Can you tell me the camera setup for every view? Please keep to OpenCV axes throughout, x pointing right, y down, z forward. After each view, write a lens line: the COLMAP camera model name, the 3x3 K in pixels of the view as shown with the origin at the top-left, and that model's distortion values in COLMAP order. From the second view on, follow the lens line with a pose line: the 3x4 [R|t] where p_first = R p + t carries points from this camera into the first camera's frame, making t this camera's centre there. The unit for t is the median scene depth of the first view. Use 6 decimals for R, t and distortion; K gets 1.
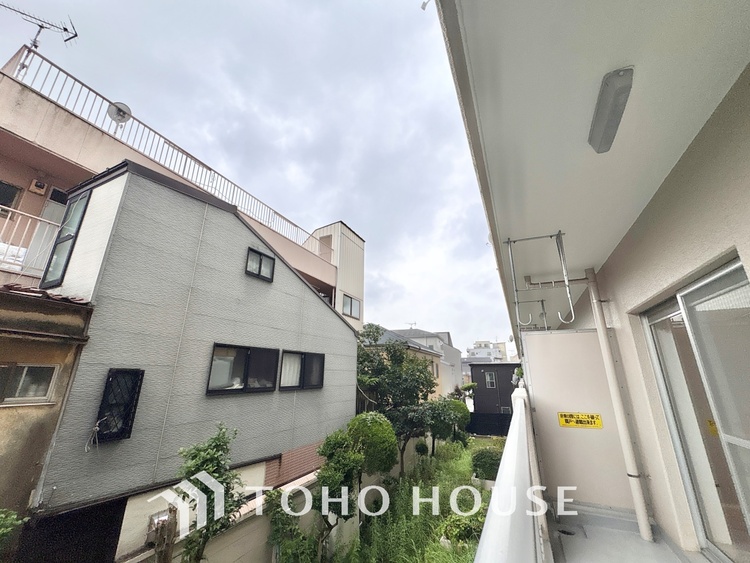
lens RADIAL K [[299.8, 0, 375.3], [0, 299.8, 285.2], [0, 0, 1]] dist [0.001961, 0.000878]
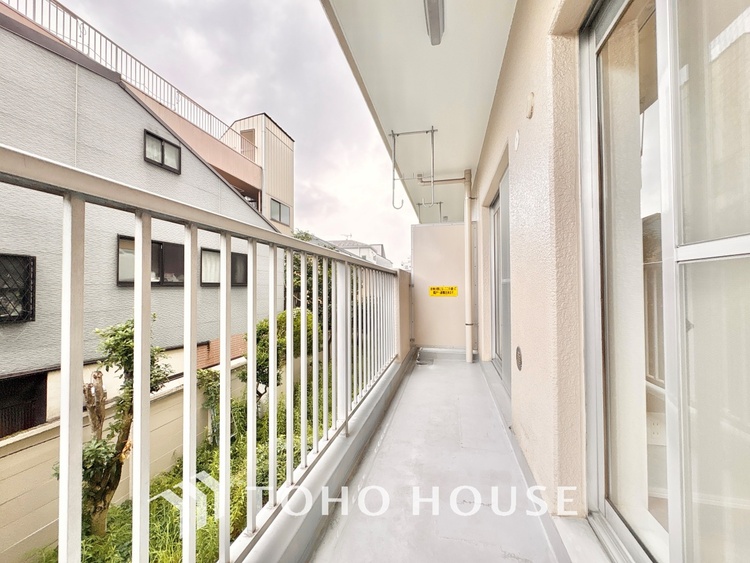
lens RADIAL K [[299.8, 0, 375.5], [0, 299.8, 284.4], [0, 0, 1]] dist [0.001961, 0.000878]
pose [[0.980986, -0.006686, 0.193962, 0.064476], [-0.046660, 0.961967, 0.269150, 0.038394], [-0.188384, -0.273083, 0.943365, -0.079373]]
